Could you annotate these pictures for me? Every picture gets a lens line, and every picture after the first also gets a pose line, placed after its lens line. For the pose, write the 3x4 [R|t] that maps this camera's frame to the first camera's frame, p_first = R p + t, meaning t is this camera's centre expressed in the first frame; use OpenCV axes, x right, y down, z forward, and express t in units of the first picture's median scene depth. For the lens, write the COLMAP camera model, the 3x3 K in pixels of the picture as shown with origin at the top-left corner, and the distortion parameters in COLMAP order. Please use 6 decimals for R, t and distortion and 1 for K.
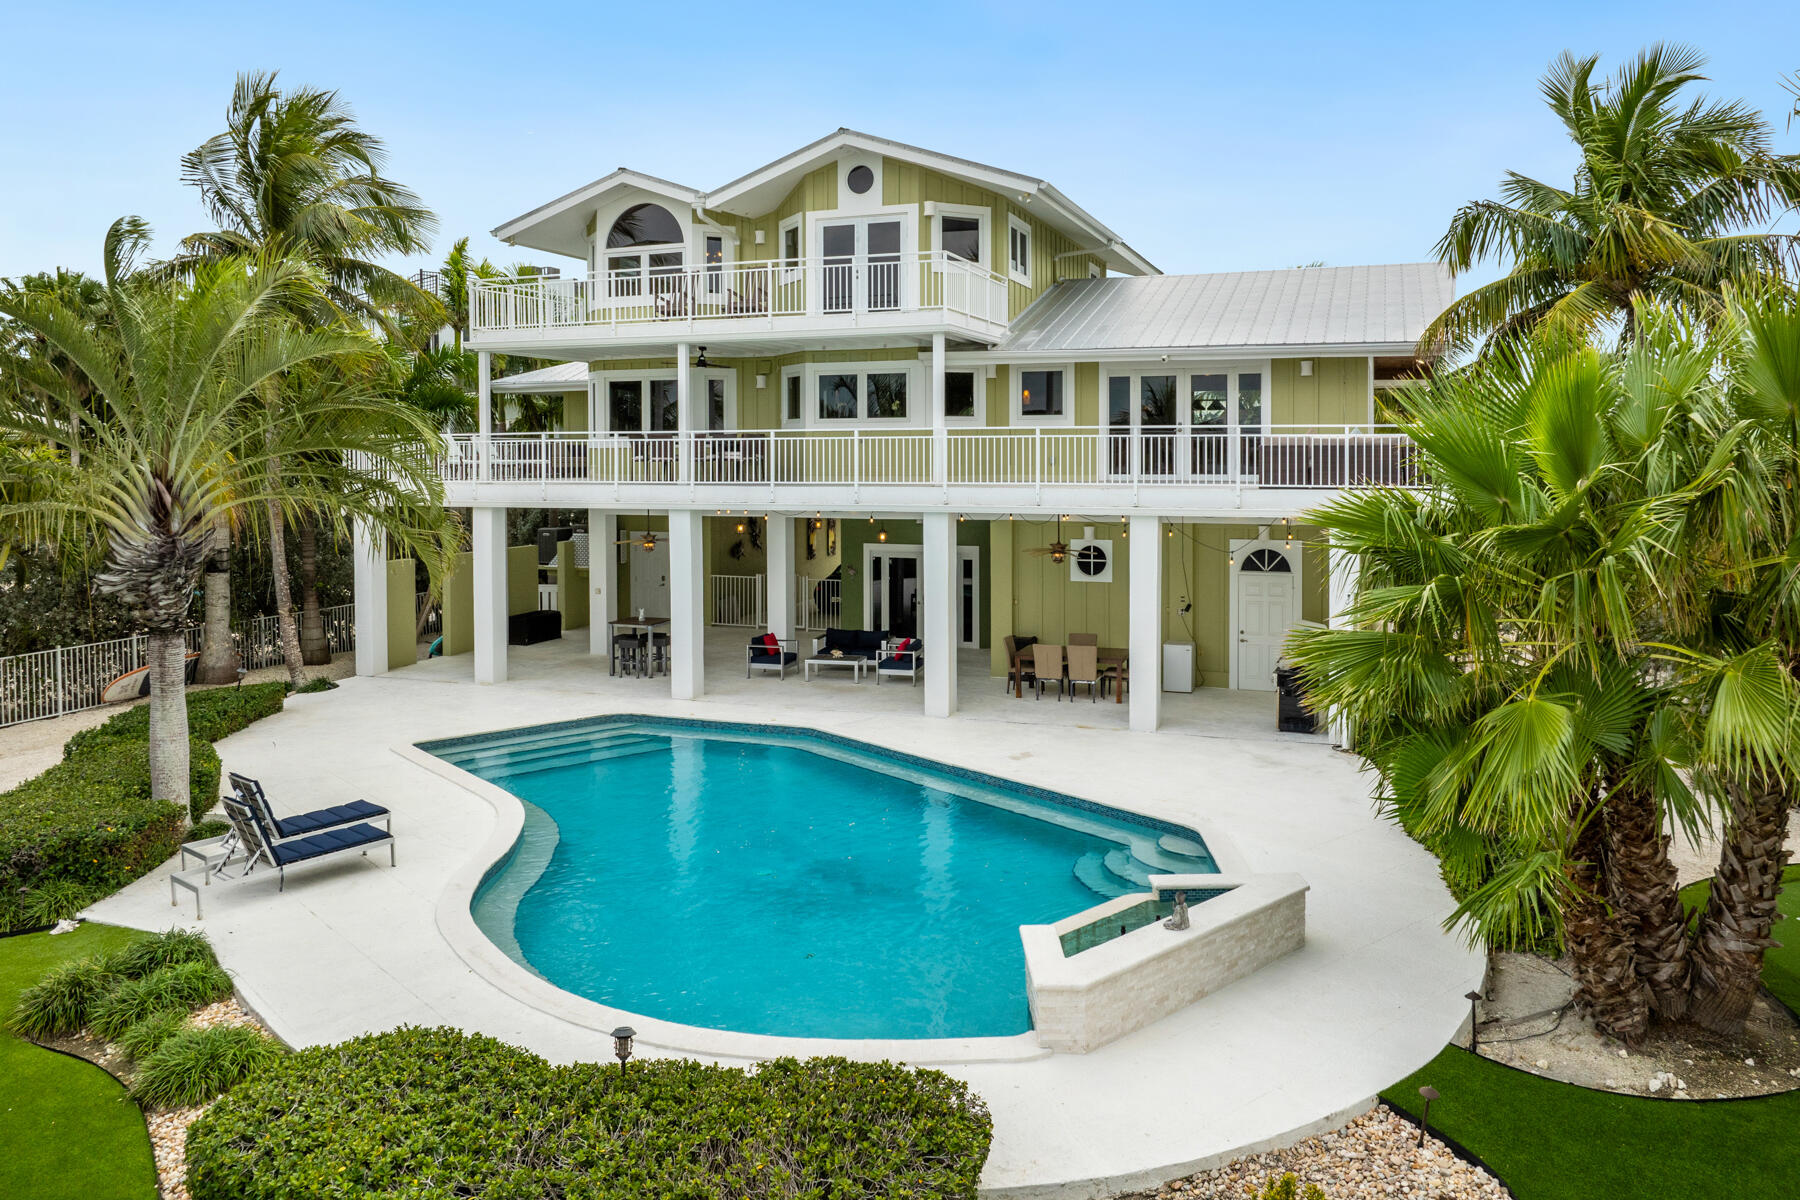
lens RADIAL K [[1293.8, 0, 929.1], [0, 1293.8, 477.0], [0, 0, 1]] dist [-0.032818, -0.002030]
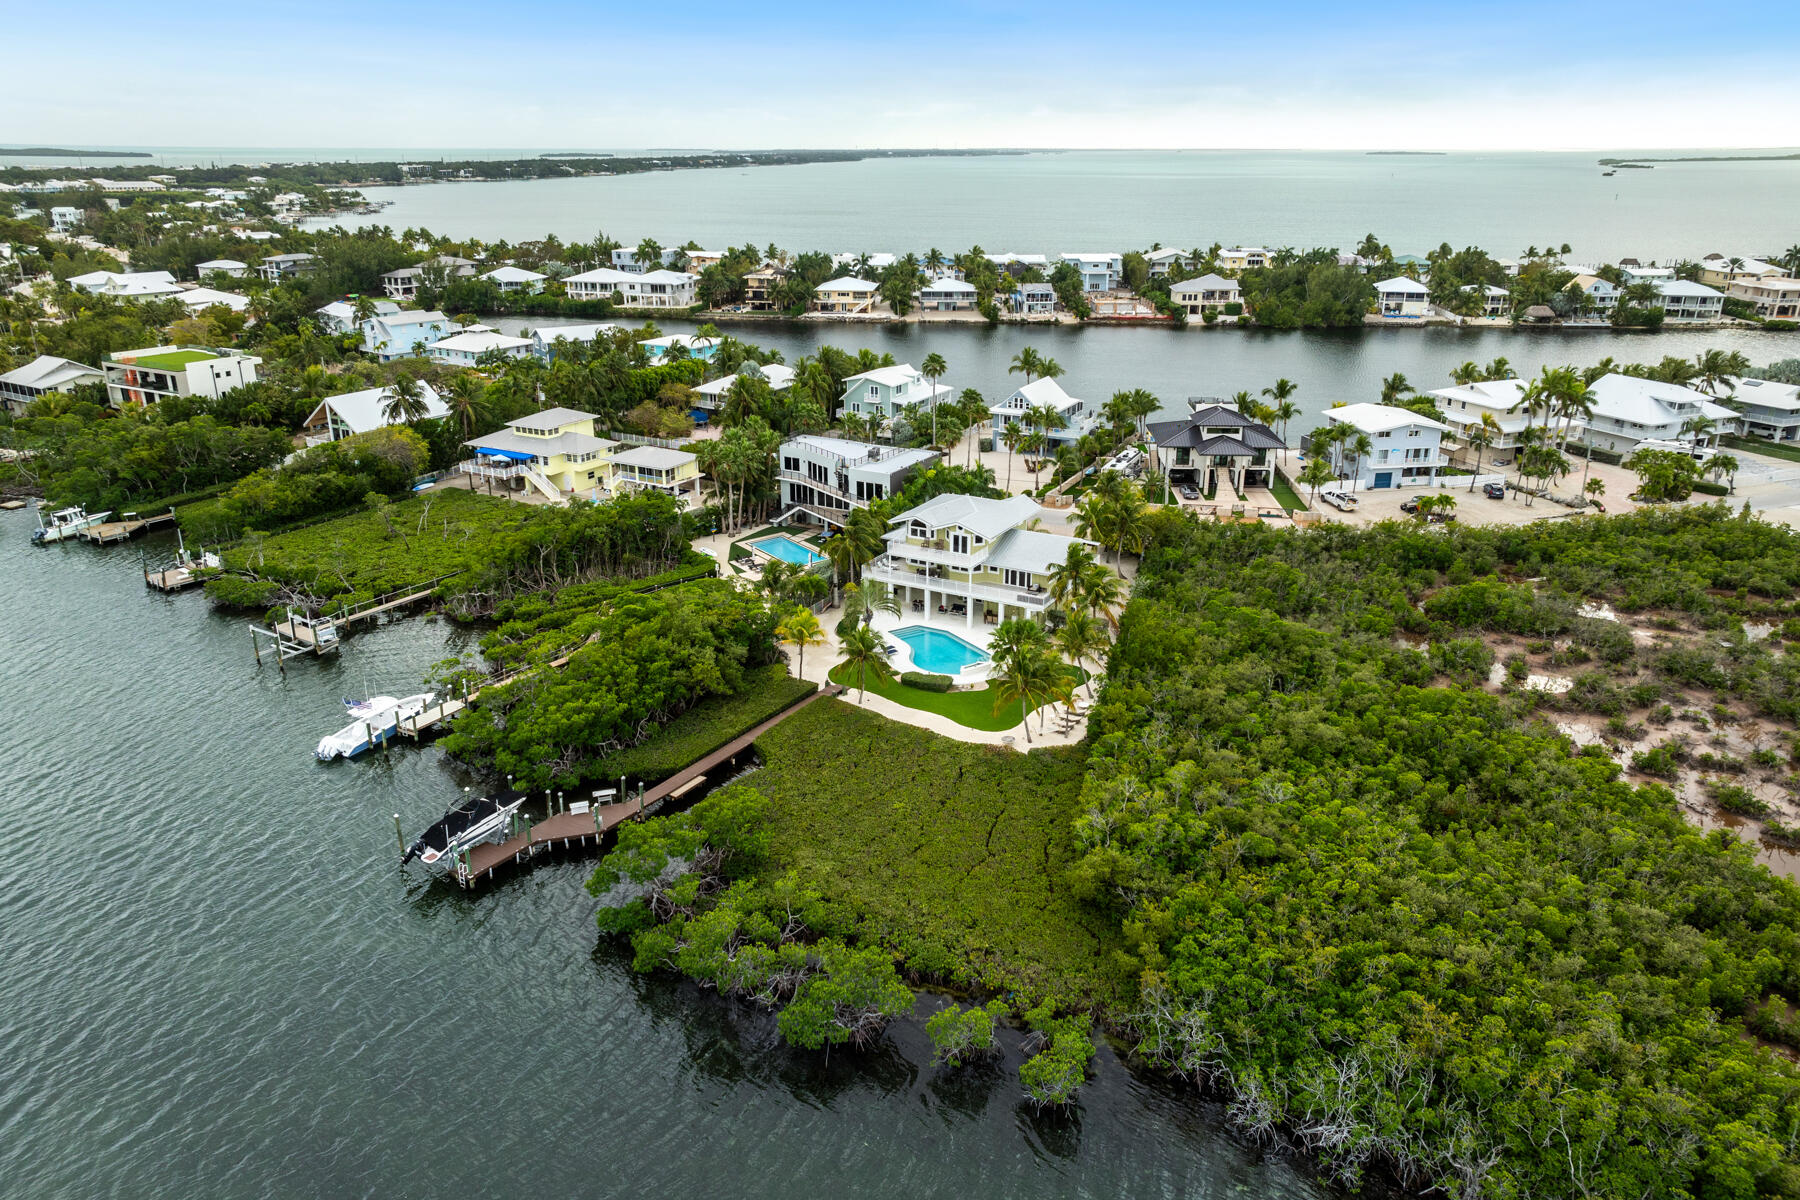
lens RADIAL K [[1259.4, 0, 900.0], [0, 1259.4, 600.0], [0, 0, 1]] dist [0.048738, -0.042468]
pose [[0.985547, 0.058519, -0.158971, 0.570975], [-0.004427, 0.947015, 0.321160, -1.695156], [0.169342, -0.315815, 0.933587, -4.174309]]
